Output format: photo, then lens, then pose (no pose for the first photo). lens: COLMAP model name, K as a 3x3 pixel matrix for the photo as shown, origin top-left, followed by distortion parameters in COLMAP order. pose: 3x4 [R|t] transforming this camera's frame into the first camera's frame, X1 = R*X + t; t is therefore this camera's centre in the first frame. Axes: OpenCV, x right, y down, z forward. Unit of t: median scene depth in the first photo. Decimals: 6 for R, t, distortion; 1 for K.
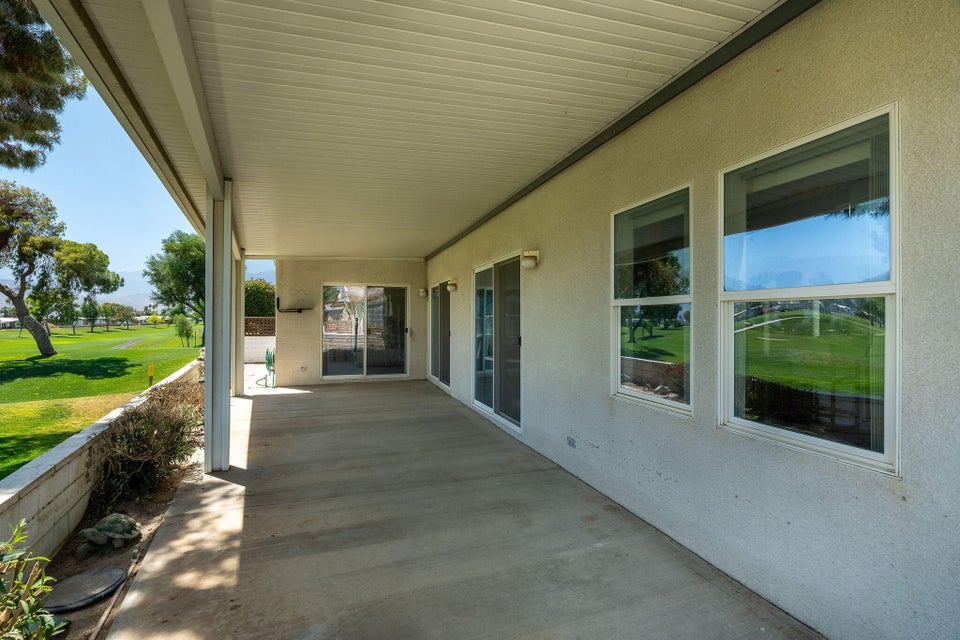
lens RADIAL K [[444.7, 0, 482.1], [0, 444.7, 322.2], [0, 0, 1]] dist [-0.002053, -0.000572]
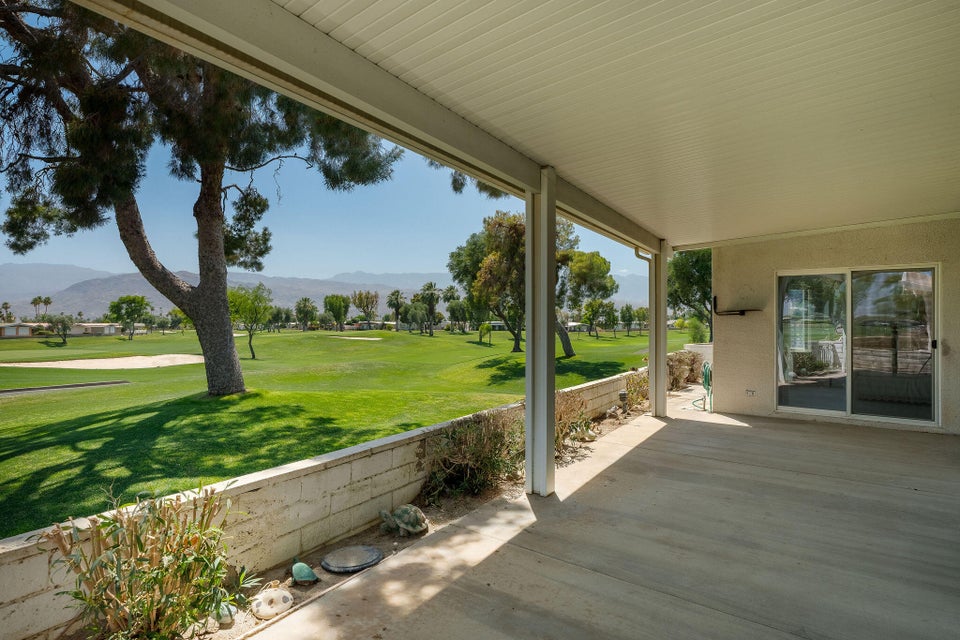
lens RADIAL K [[550.6, 0, 484.4], [0, 550.6, 319.9], [0, 0, 1]] dist [-0.006647, -0.000438]
pose [[0.503176, -0.006267, -0.864161, 0.262225], [-0.004542, 0.999941, -0.009896, -0.004992], [0.864172, 0.008905, 0.503118, 0.287584]]
